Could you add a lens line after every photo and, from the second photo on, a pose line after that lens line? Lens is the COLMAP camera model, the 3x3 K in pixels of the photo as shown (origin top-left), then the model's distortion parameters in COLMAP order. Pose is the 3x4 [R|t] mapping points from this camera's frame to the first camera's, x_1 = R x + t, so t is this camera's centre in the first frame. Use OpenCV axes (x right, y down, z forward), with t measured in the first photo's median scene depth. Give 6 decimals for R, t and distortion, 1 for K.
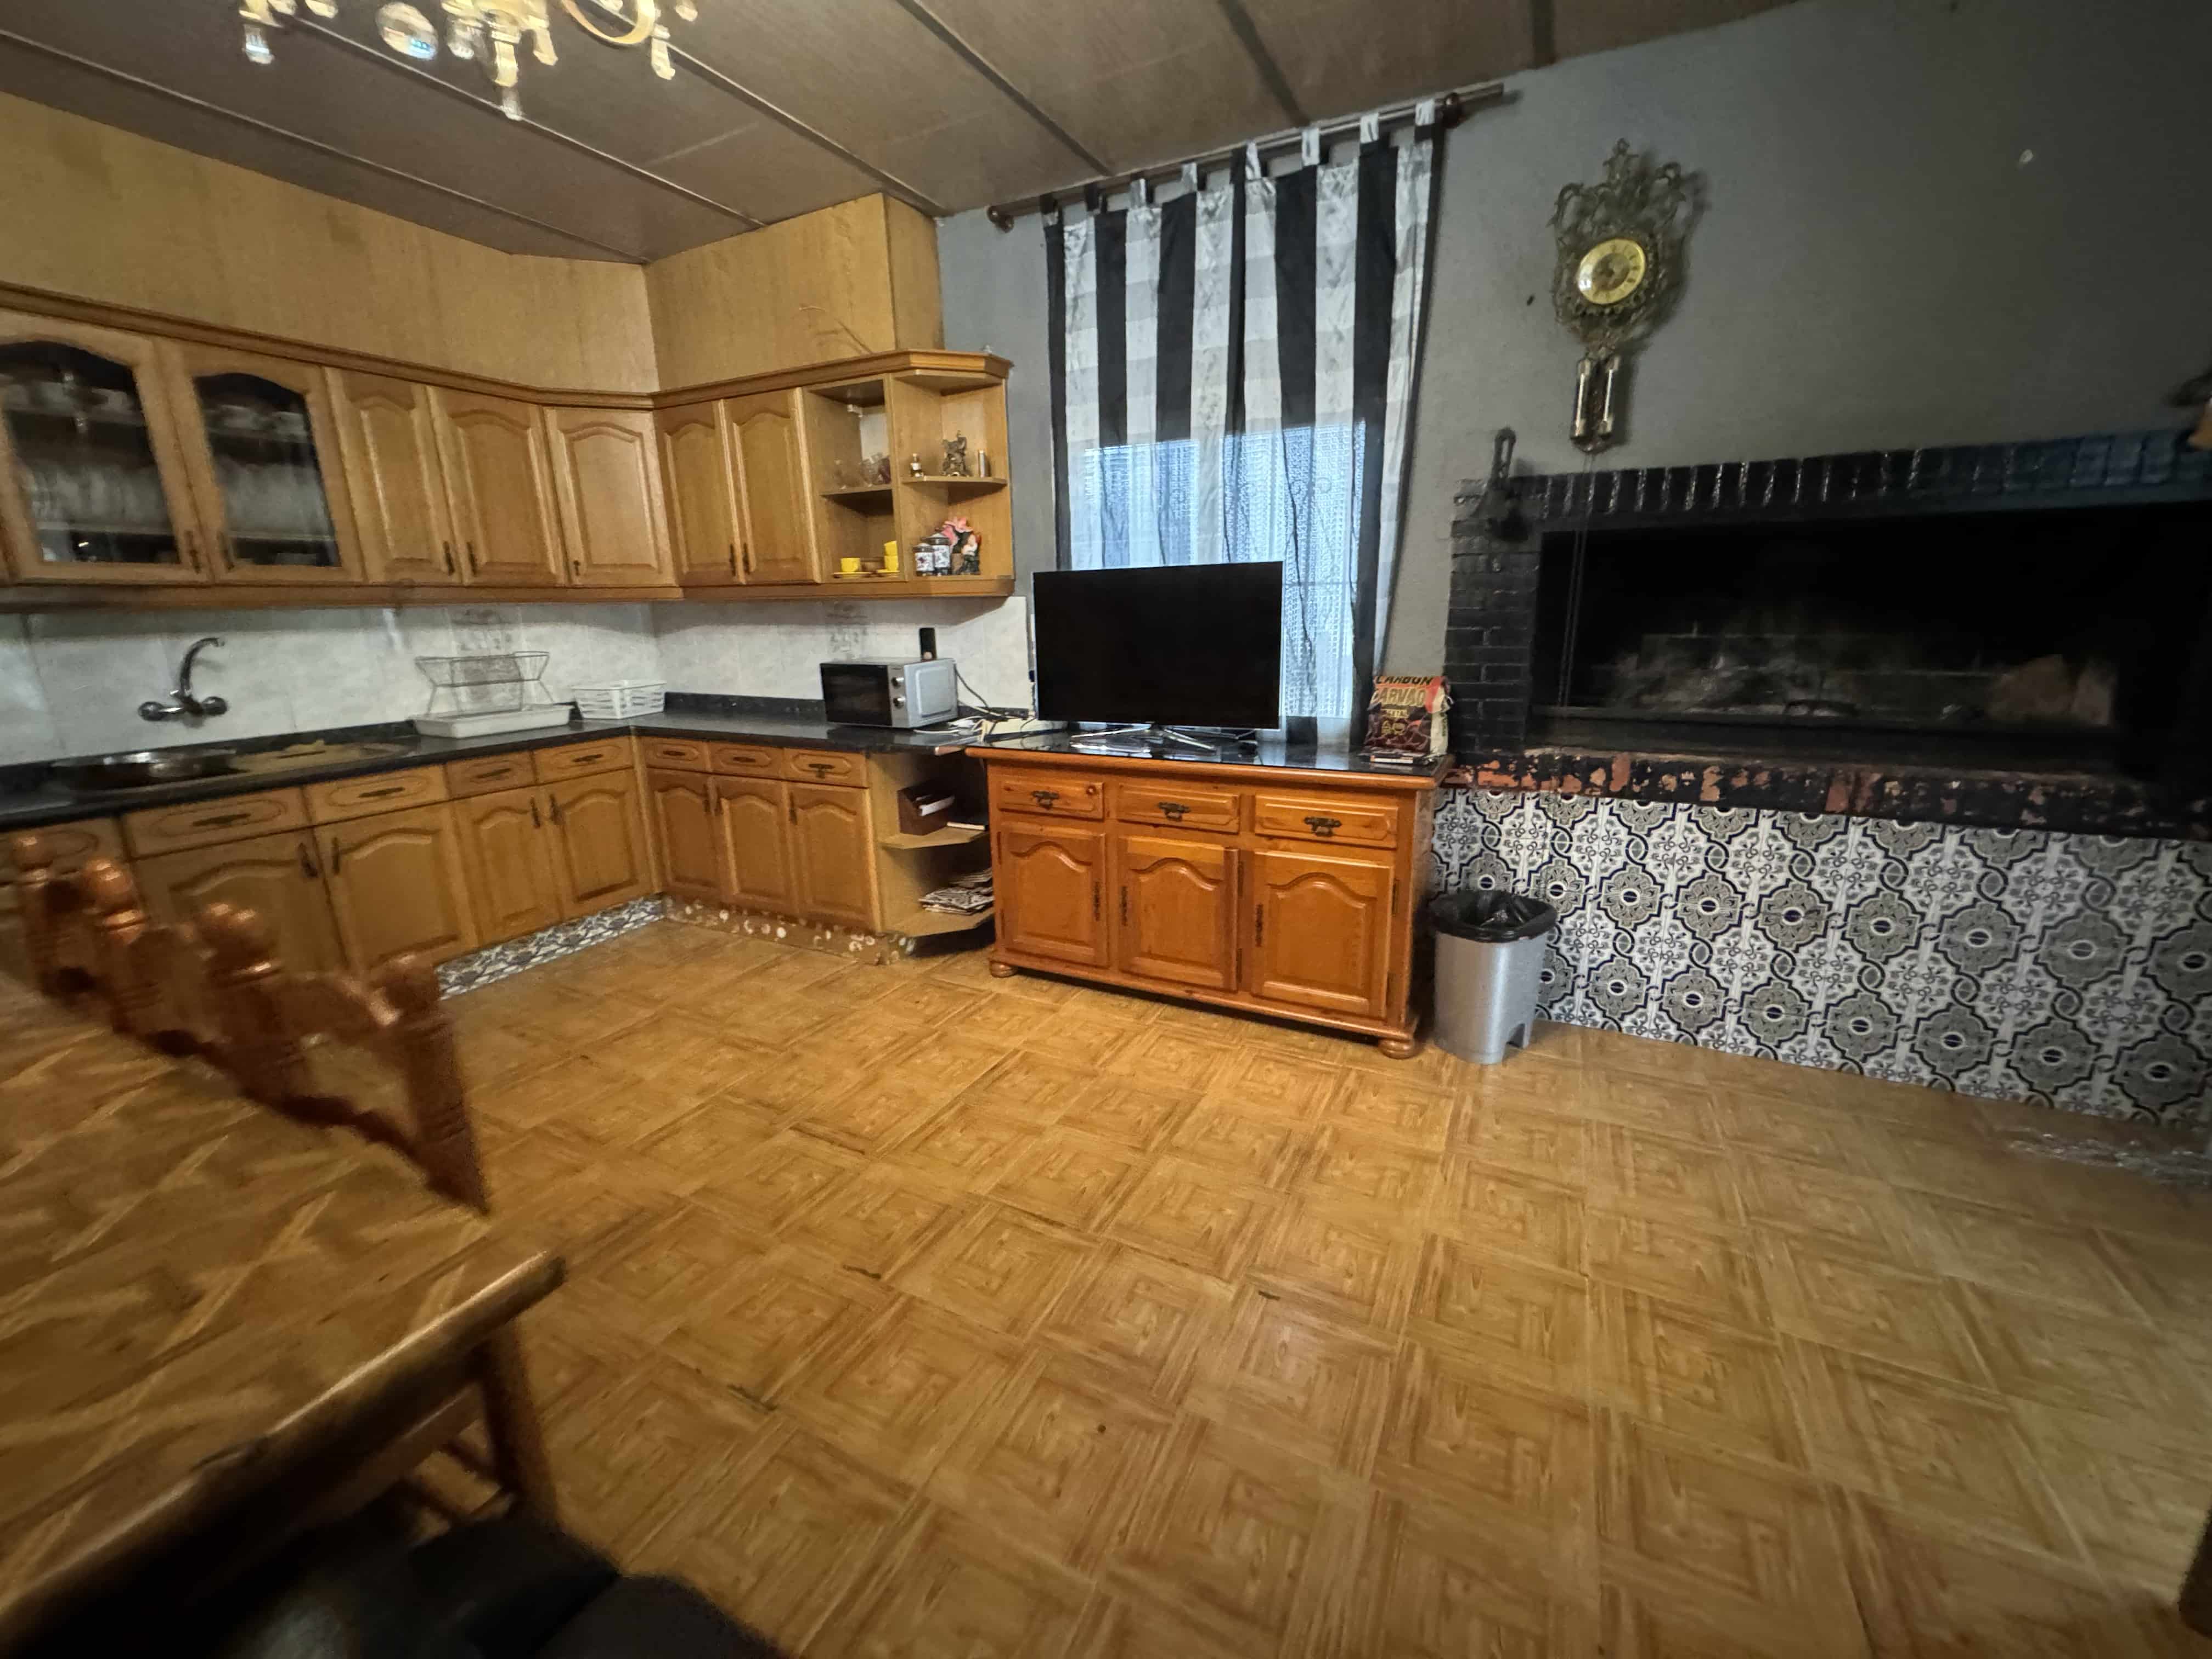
lens RADIAL K [[884.3, 0, 1107.5], [0, 884.3, 829.8], [0, 0, 1]] dist [-0.000917, 0.000238]
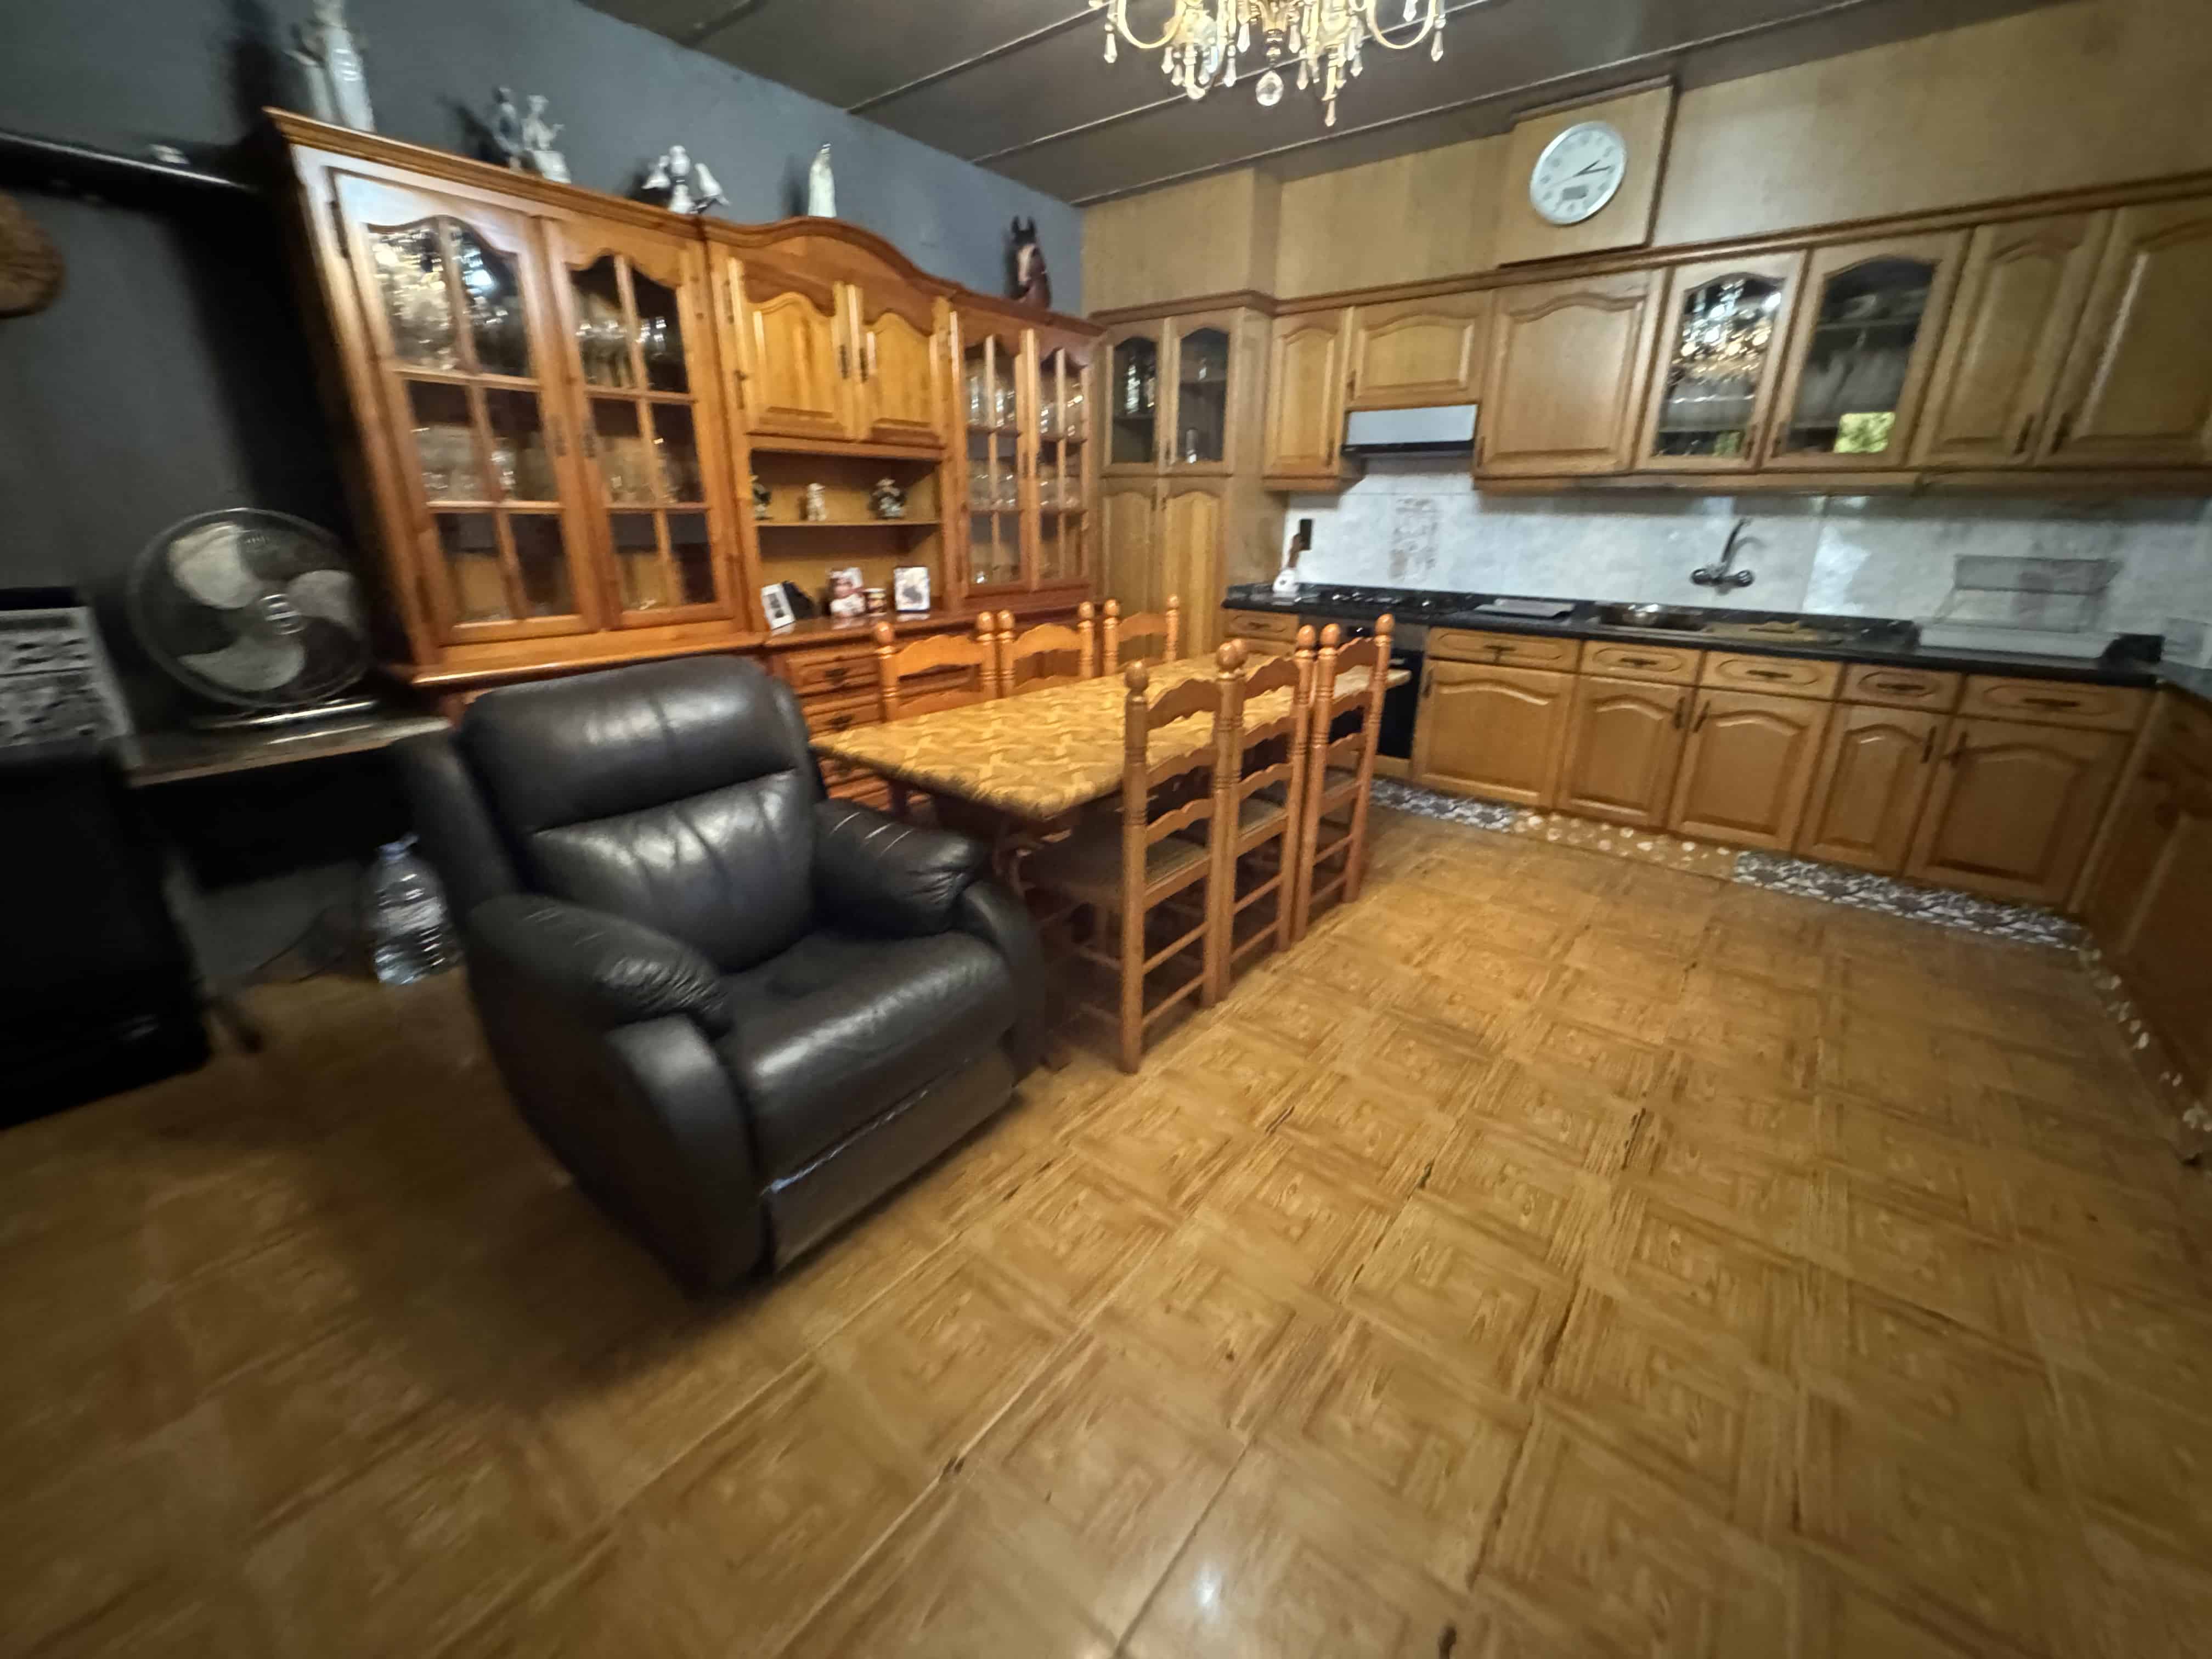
lens RADIAL K [[884.3, 0, 1103.9], [0, 884.3, 822.0], [0, 0, 1]] dist [-0.000917, 0.000238]
pose [[-0.200760, 0.342605, -0.917779, 0.371446], [-0.256730, 0.885710, 0.386792, -0.091649], [0.945402, 0.313274, -0.089858, 0.408002]]
